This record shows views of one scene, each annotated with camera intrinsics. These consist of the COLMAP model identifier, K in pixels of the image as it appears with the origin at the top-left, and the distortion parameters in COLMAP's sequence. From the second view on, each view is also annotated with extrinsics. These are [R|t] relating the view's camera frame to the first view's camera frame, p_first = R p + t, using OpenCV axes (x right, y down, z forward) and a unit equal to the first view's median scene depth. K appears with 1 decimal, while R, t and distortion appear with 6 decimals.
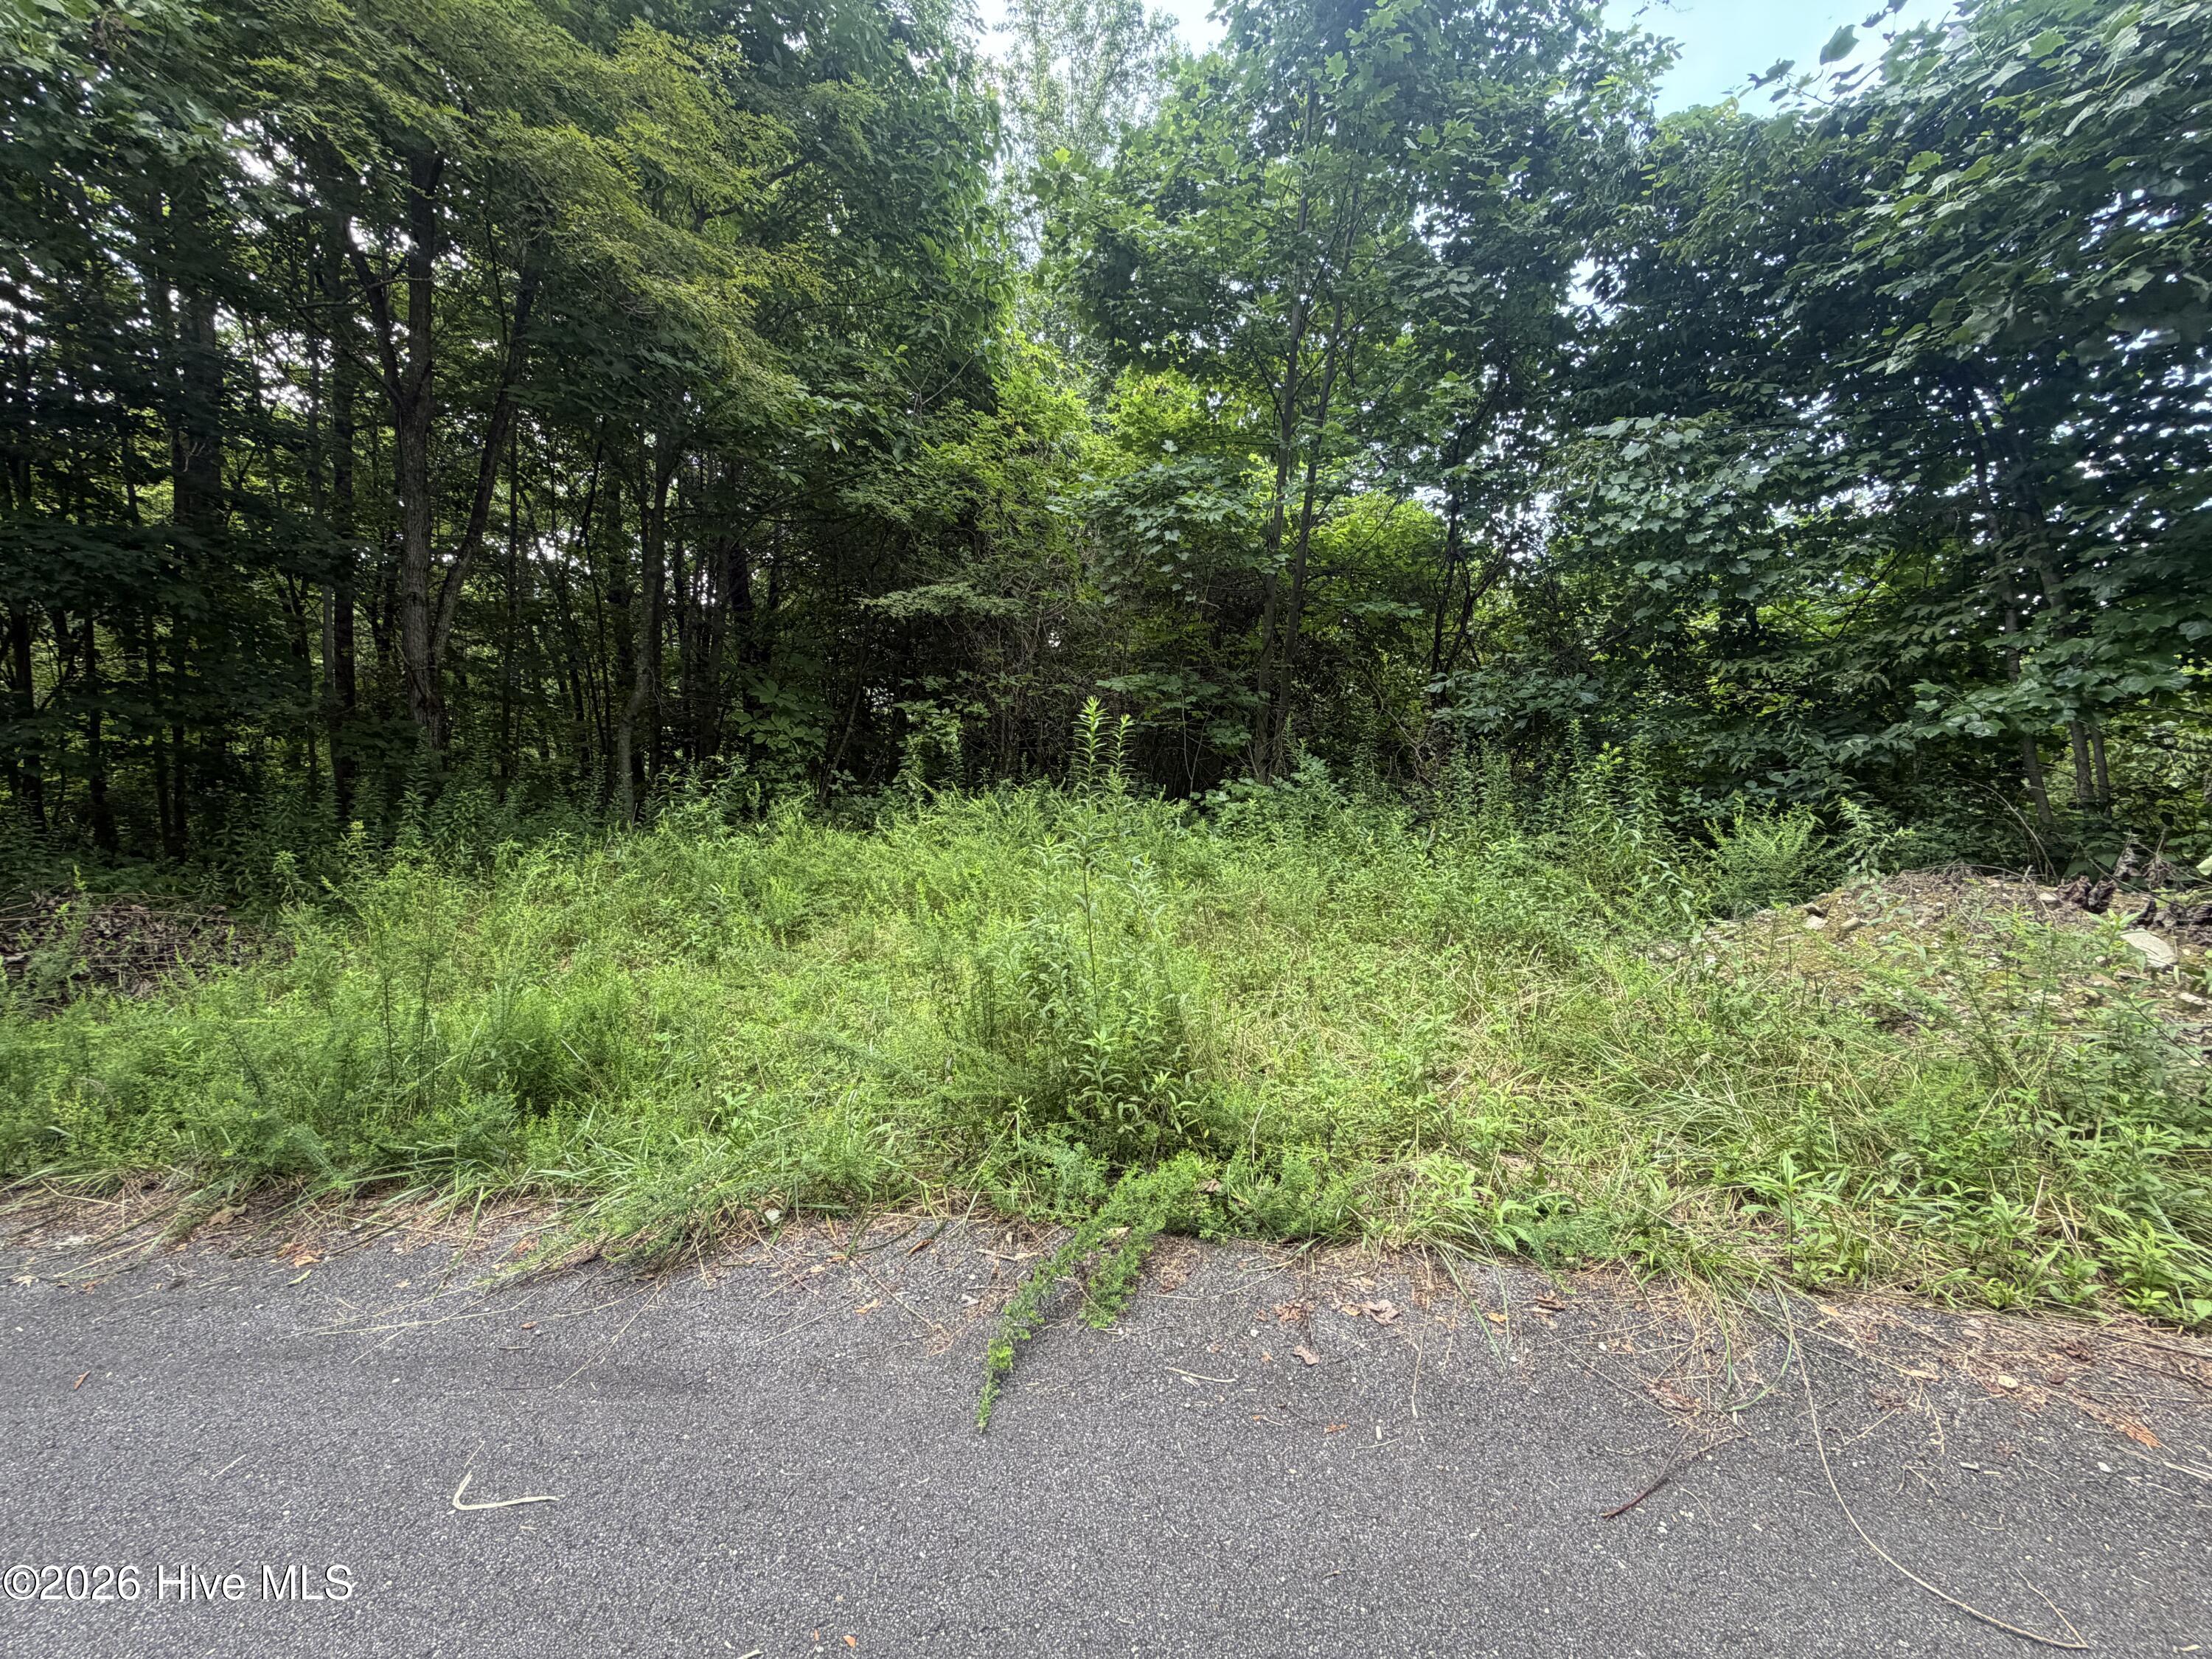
lens RADIAL K [[877.1, 0, 1100.8], [0, 877.1, 825.5], [0, 0, 1]] dist [0.000631, -0.000289]
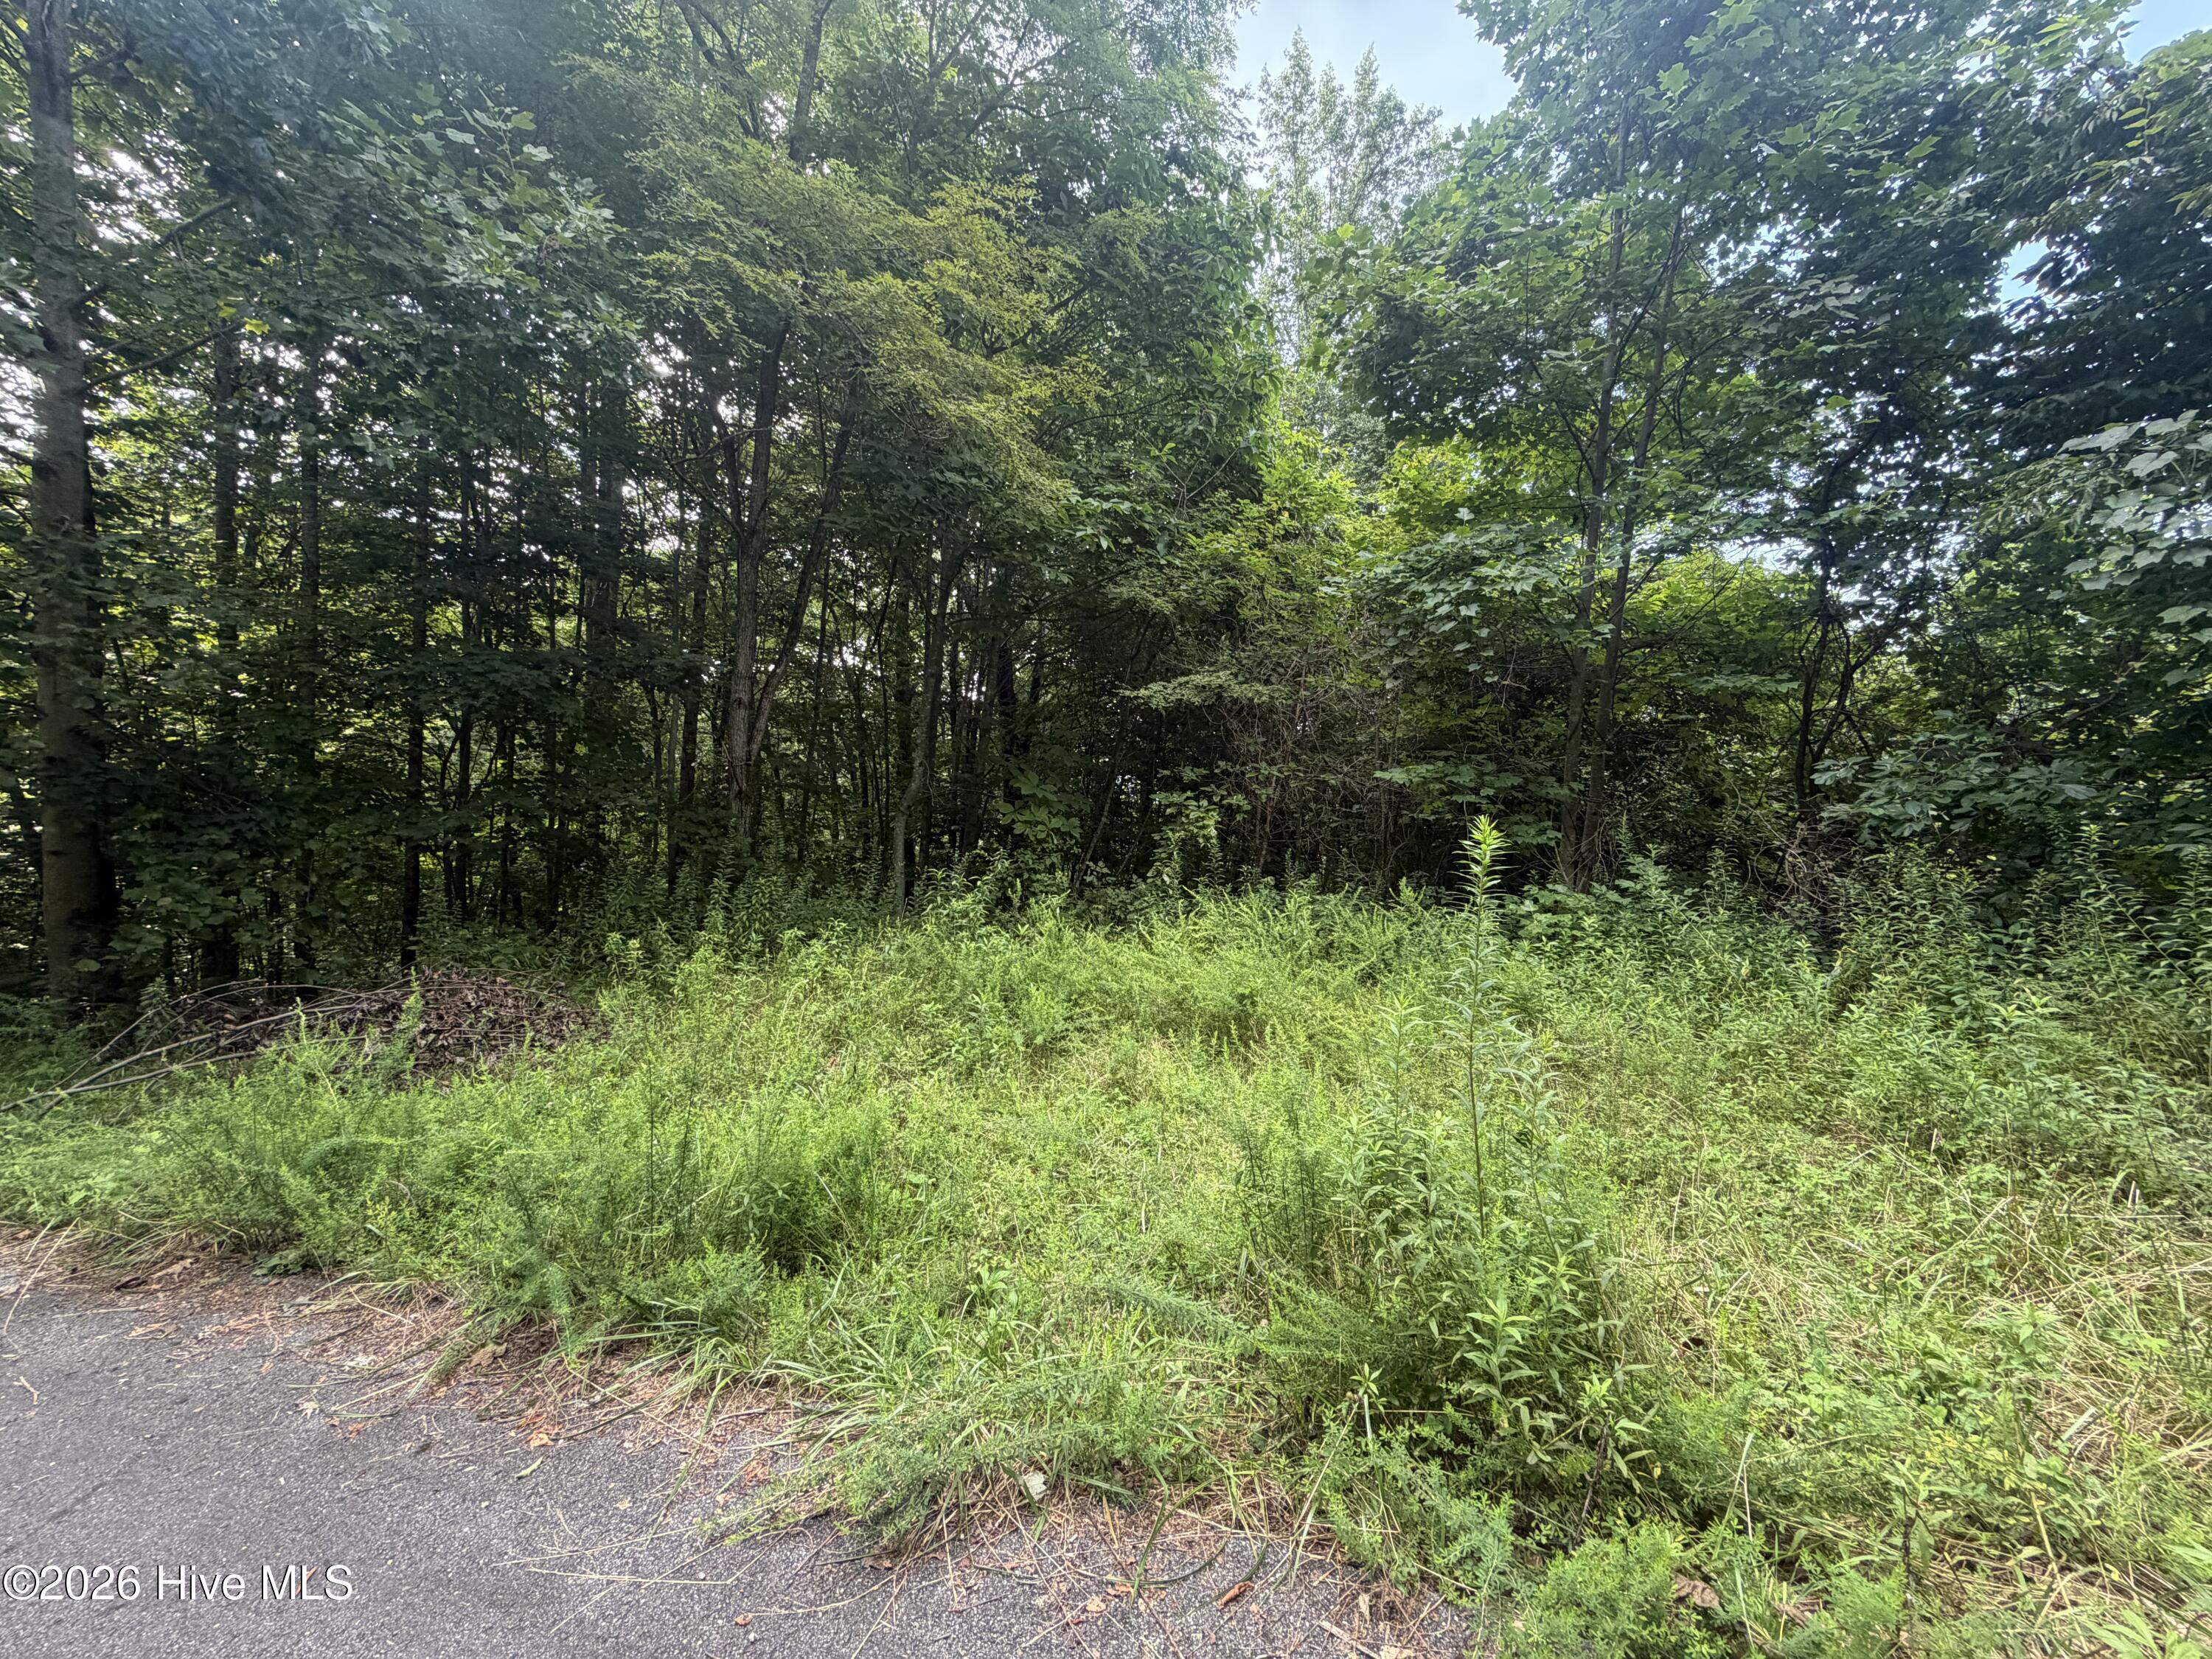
lens RADIAL K [[877.1, 0, 1100.8], [0, 877.1, 825.5], [0, 0, 1]] dist [0.000631, -0.000289]
pose [[0.963536, 0.009914, -0.267397, -0.034352], [-0.035576, 0.995188, -0.091296, -0.017618], [0.265205, 0.097480, 0.959252, 0.063752]]
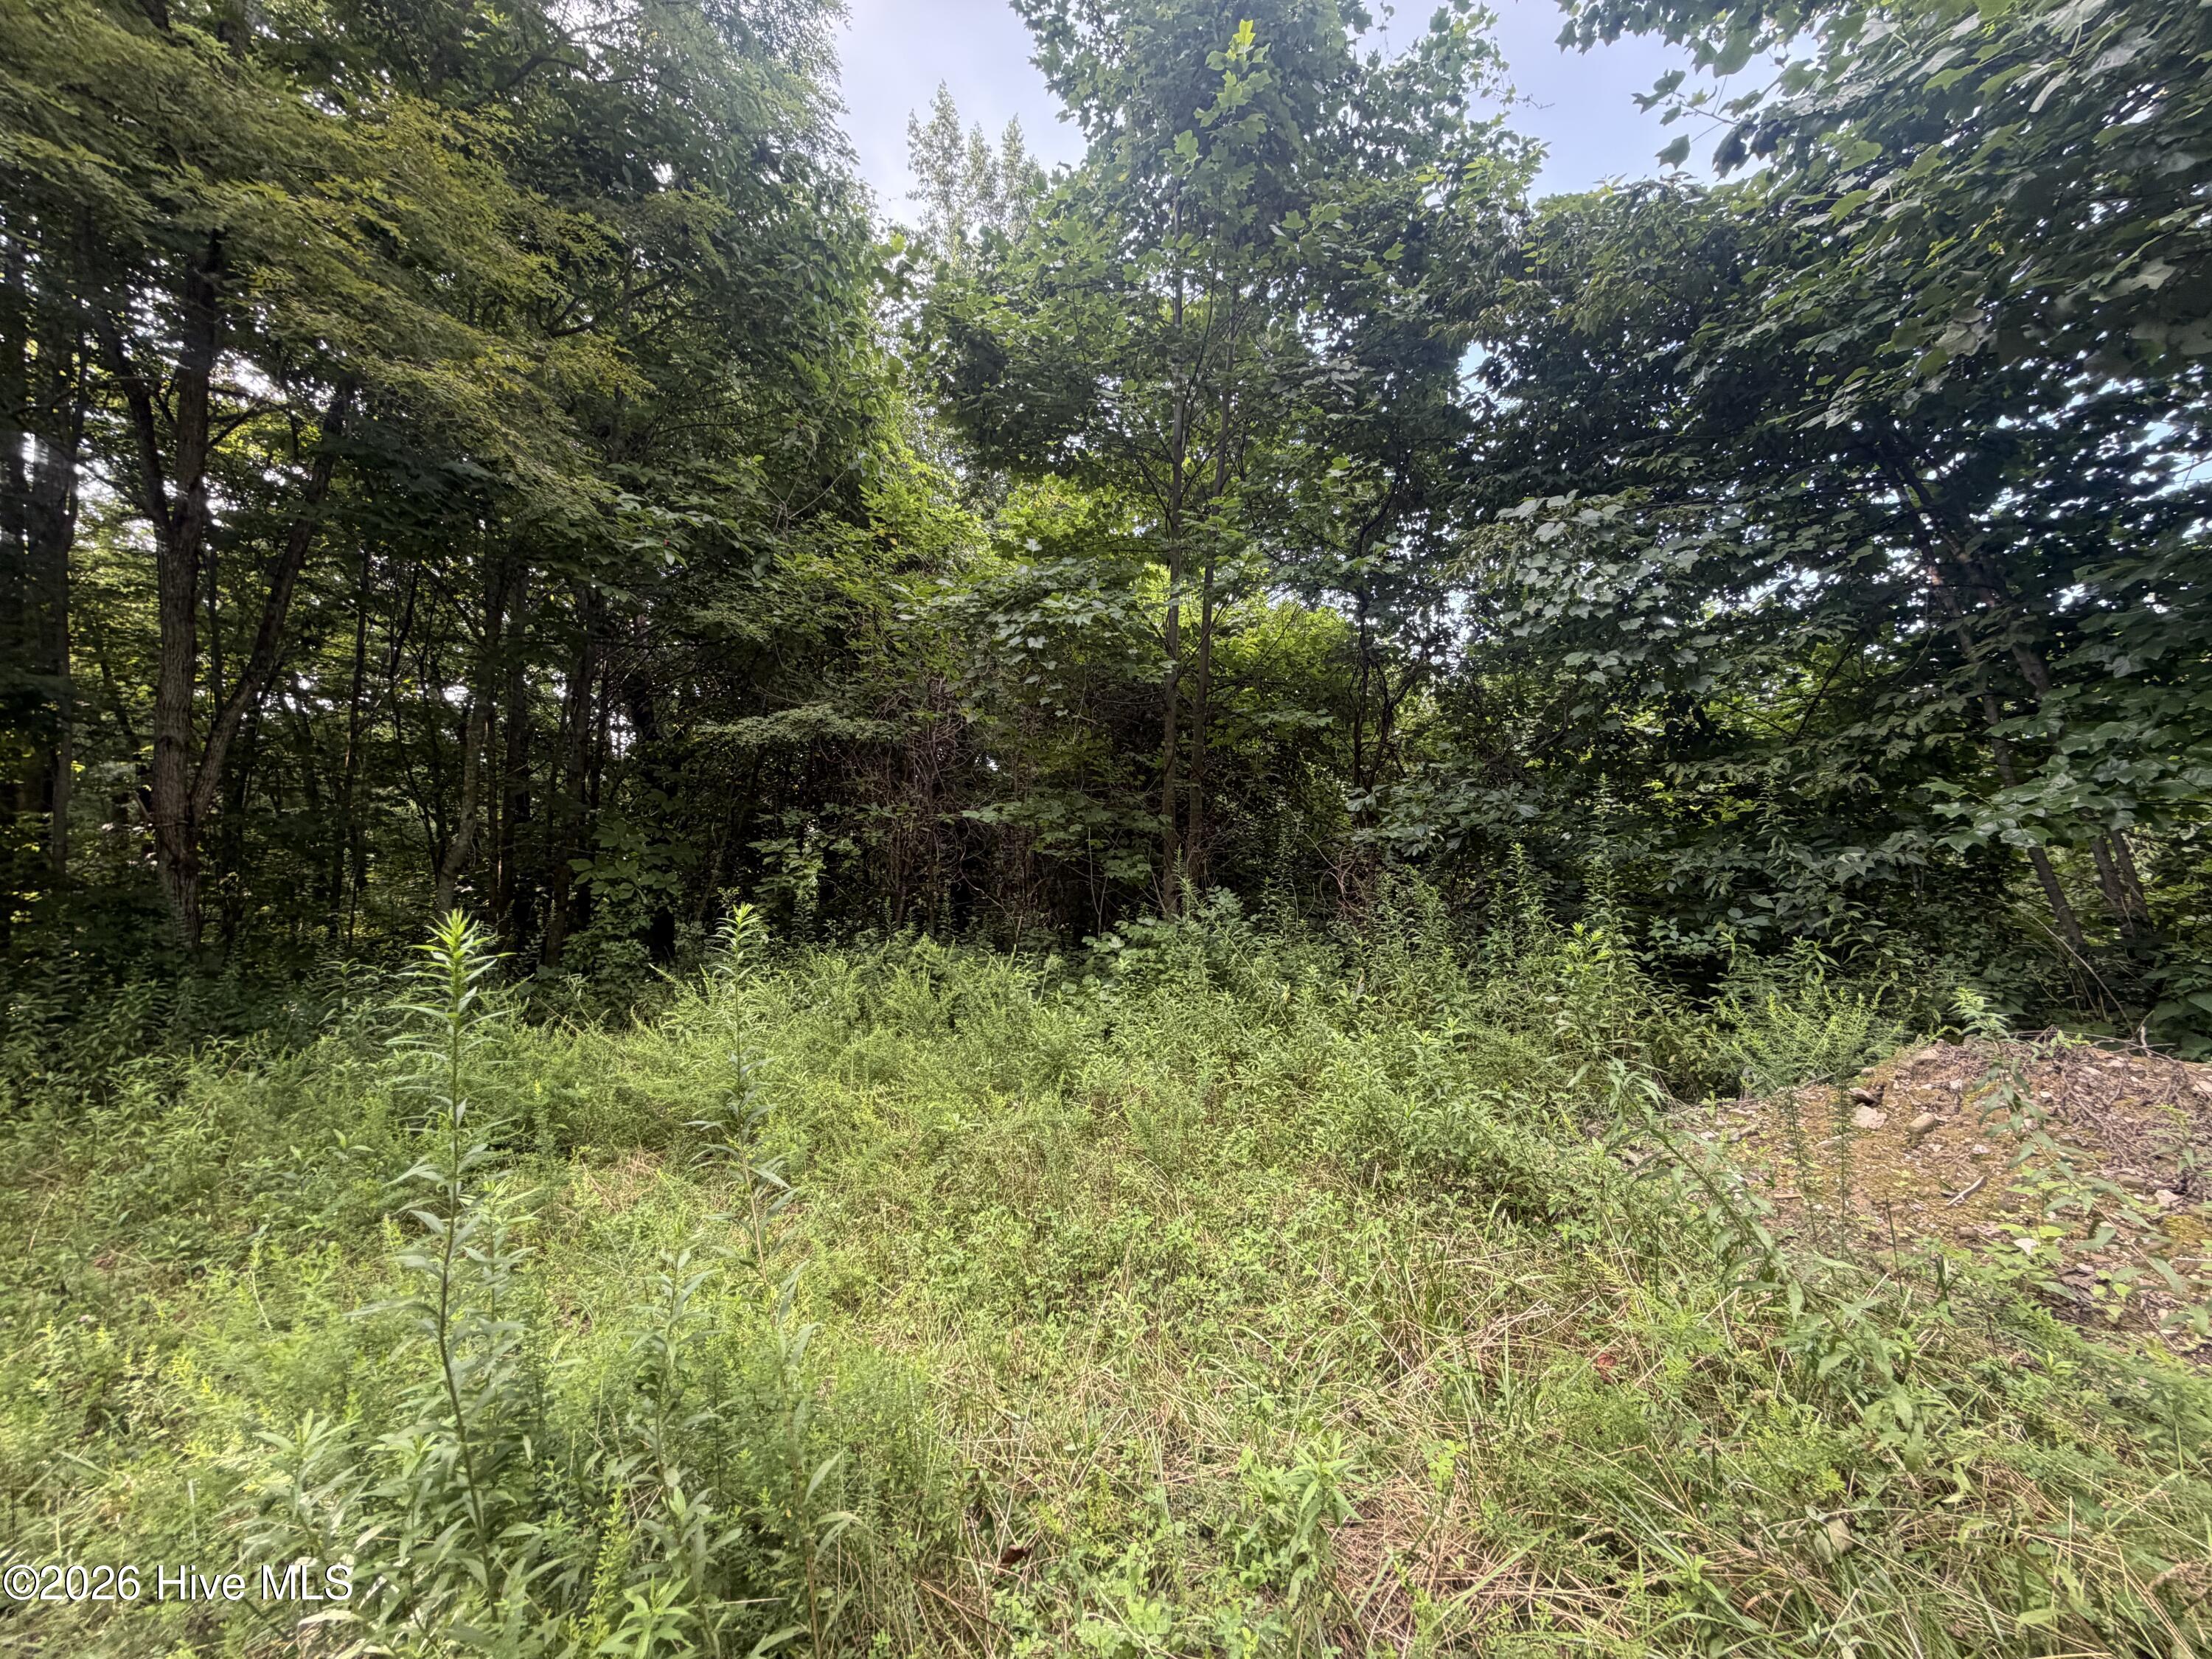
lens RADIAL K [[877.1, 0, 1100.8], [0, 877.1, 825.5], [0, 0, 1]] dist [0.000631, -0.000289]
pose [[0.997894, -0.037492, 0.052931, 0.082904], [0.044221, 0.990222, -0.132304, -0.032795], [-0.047453, 0.134366, 0.989795, 0.153453]]
